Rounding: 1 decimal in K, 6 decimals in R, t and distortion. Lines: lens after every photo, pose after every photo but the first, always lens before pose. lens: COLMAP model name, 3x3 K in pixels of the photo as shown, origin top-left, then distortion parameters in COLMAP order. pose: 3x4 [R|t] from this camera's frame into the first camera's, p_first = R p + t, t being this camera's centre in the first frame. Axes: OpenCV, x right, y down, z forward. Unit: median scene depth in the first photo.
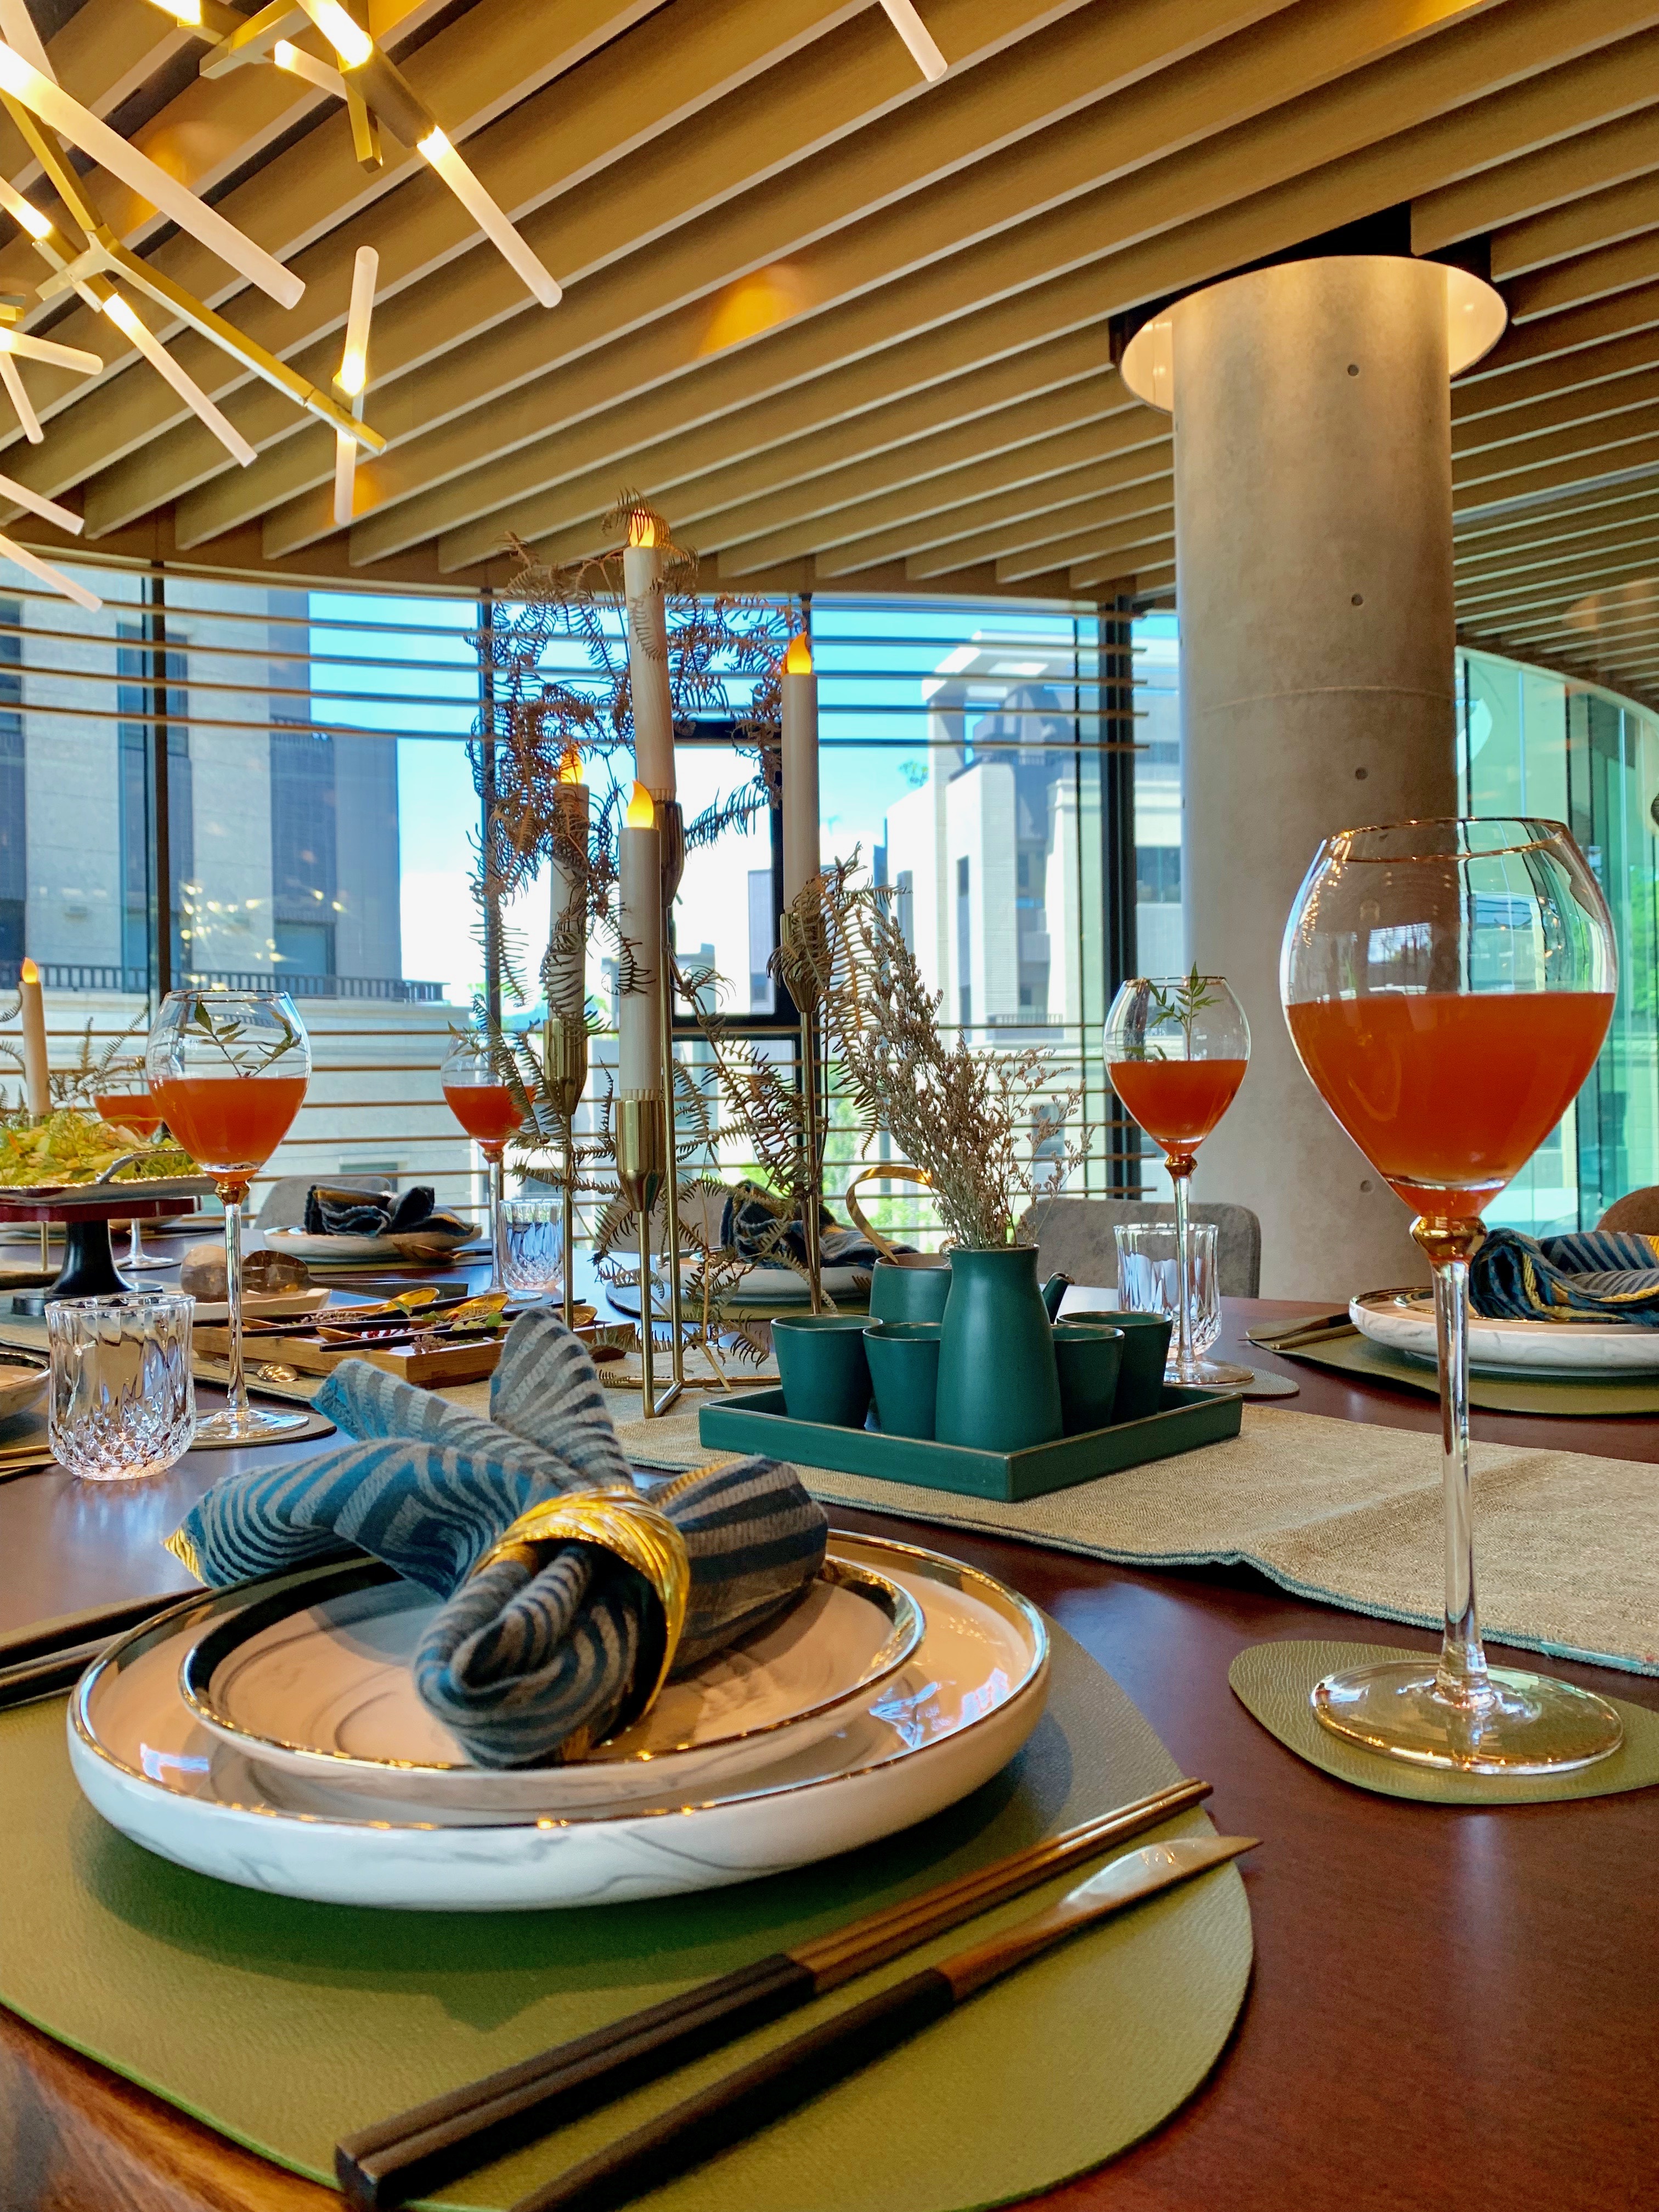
lens RADIAL K [[1865.5, 0, 829.8], [0, 1865.5, 1095.9], [0, 0, 1]] dist [-0.041496, -0.004406]
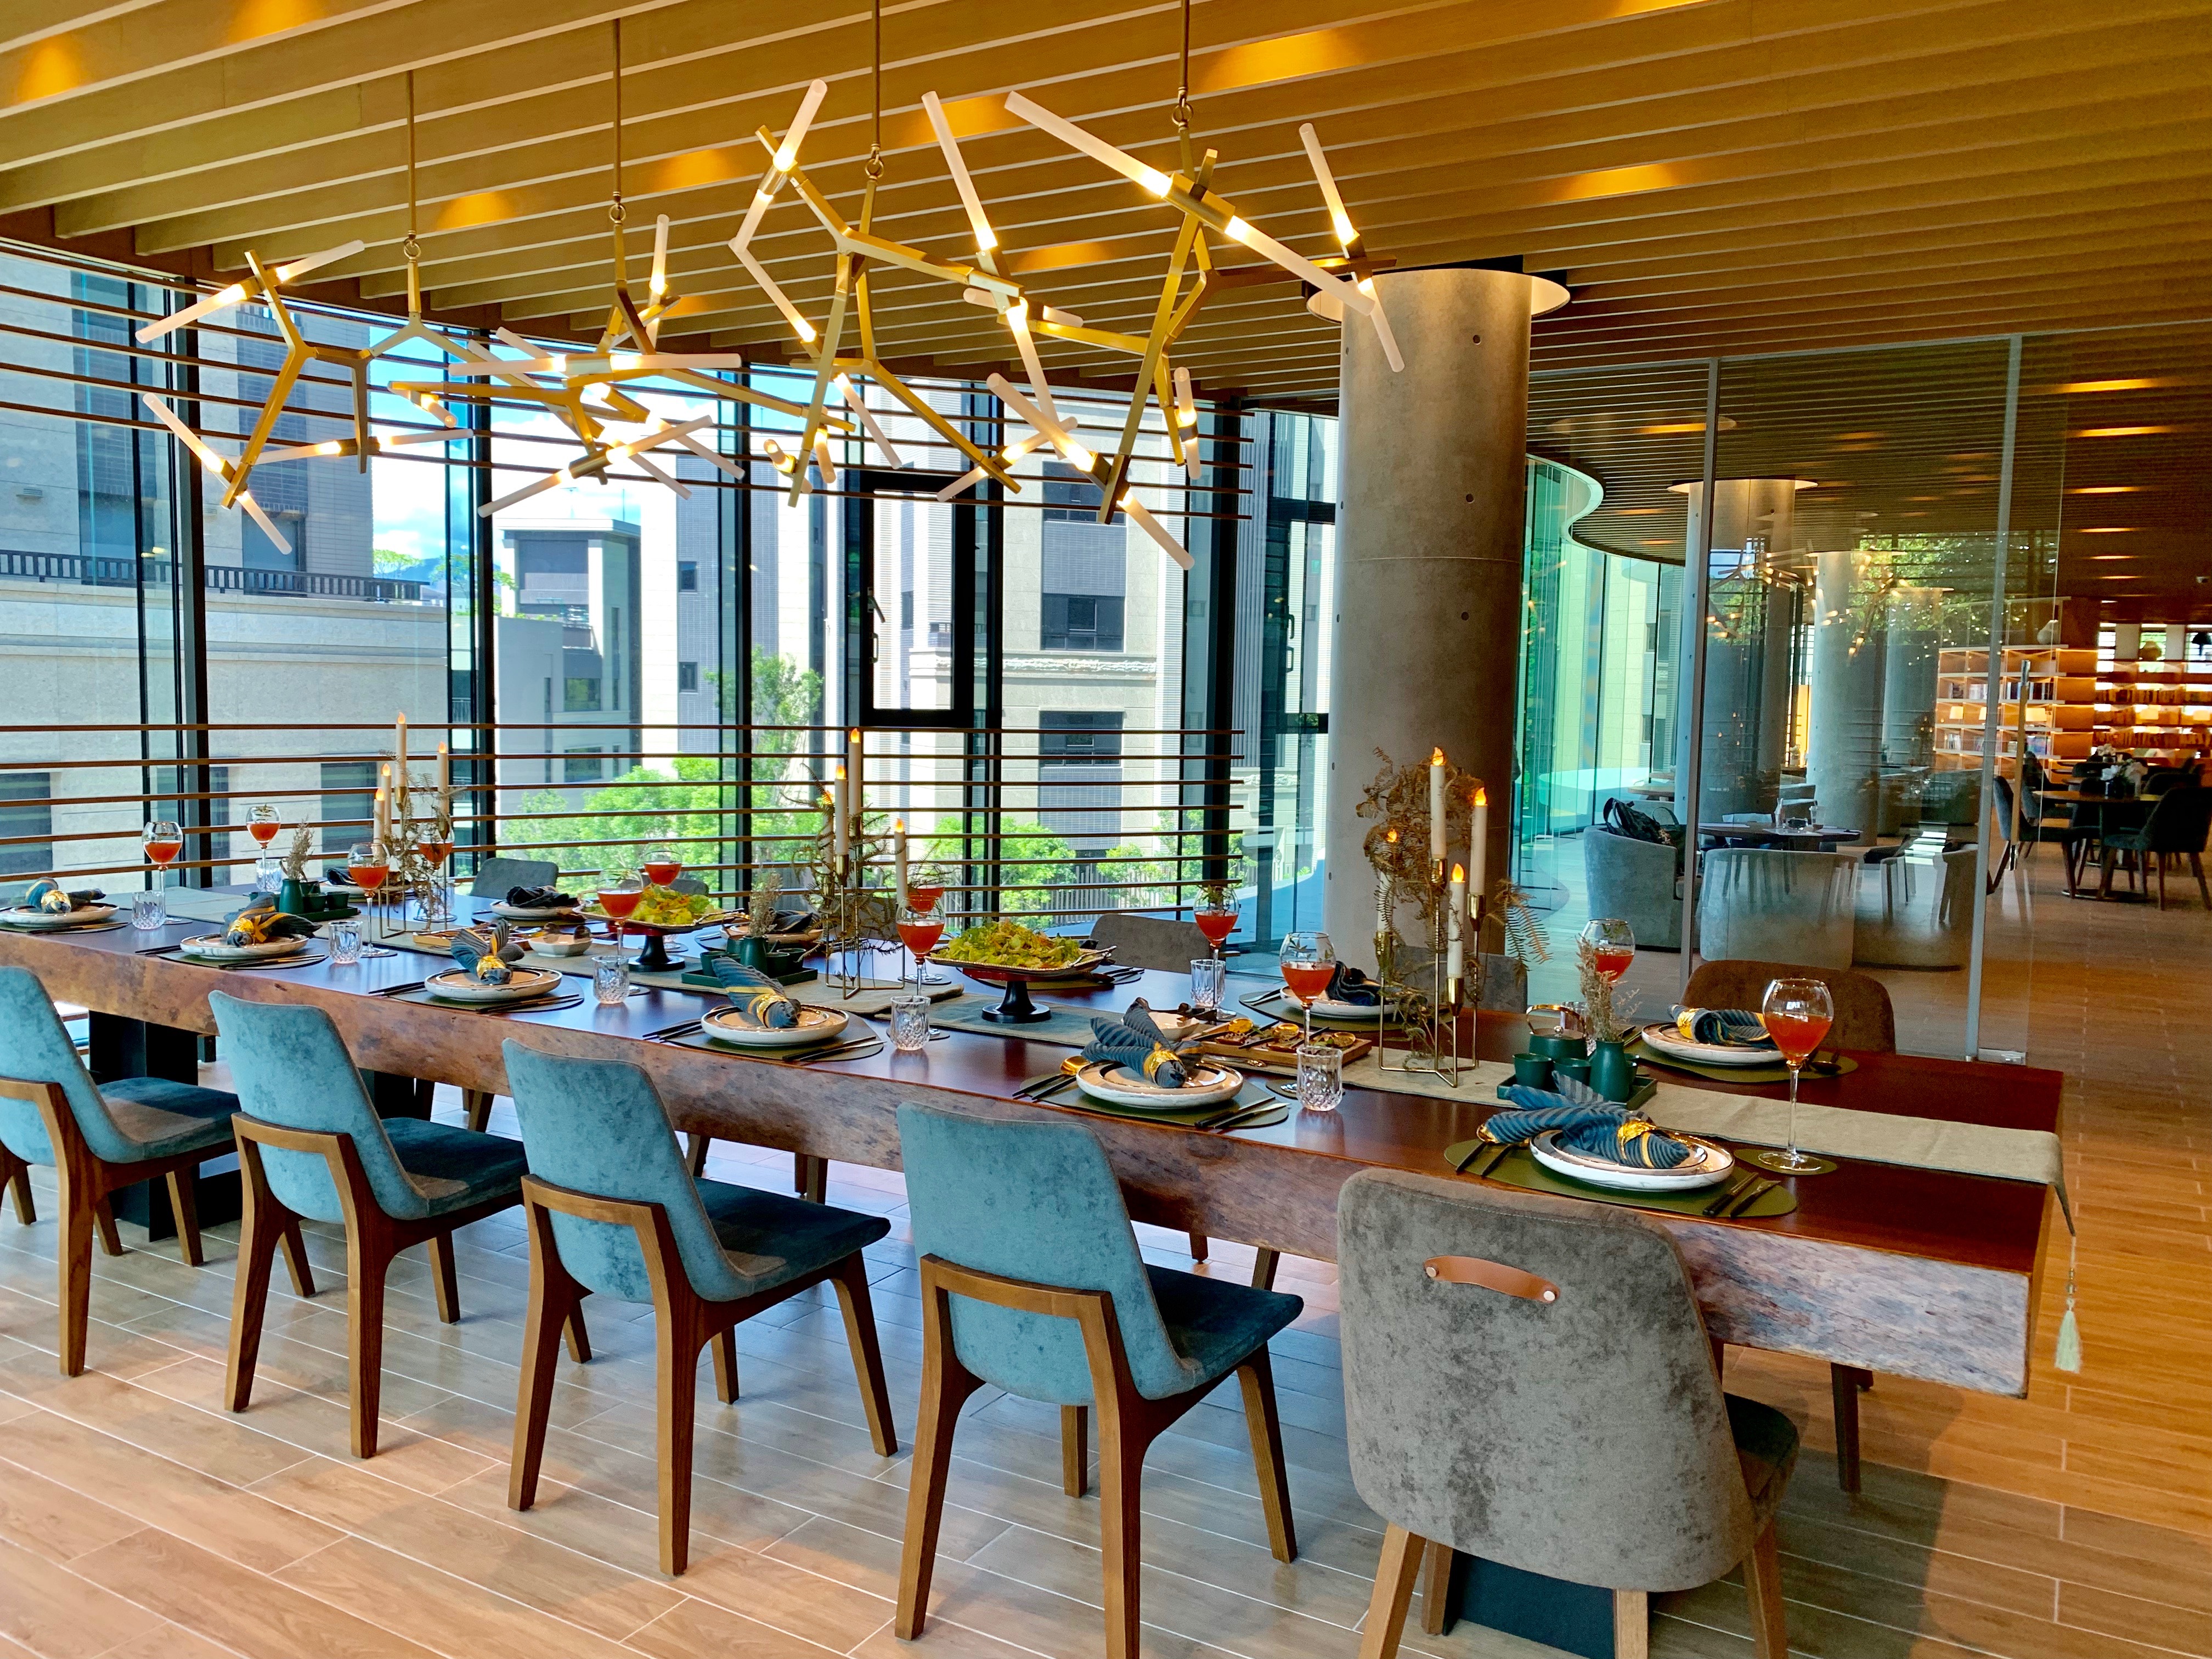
lens RADIAL K [[1865.5, 0, 1107.9], [0, 1865.5, 837.4], [0, 0, 1]] dist [-0.041496, -0.004406]
pose [[0.977384, 0.015464, 0.210907, -0.195518], [-0.033415, 0.996087, 0.081818, -0.067955], [-0.208817, -0.087015, 0.974076, -0.262820]]
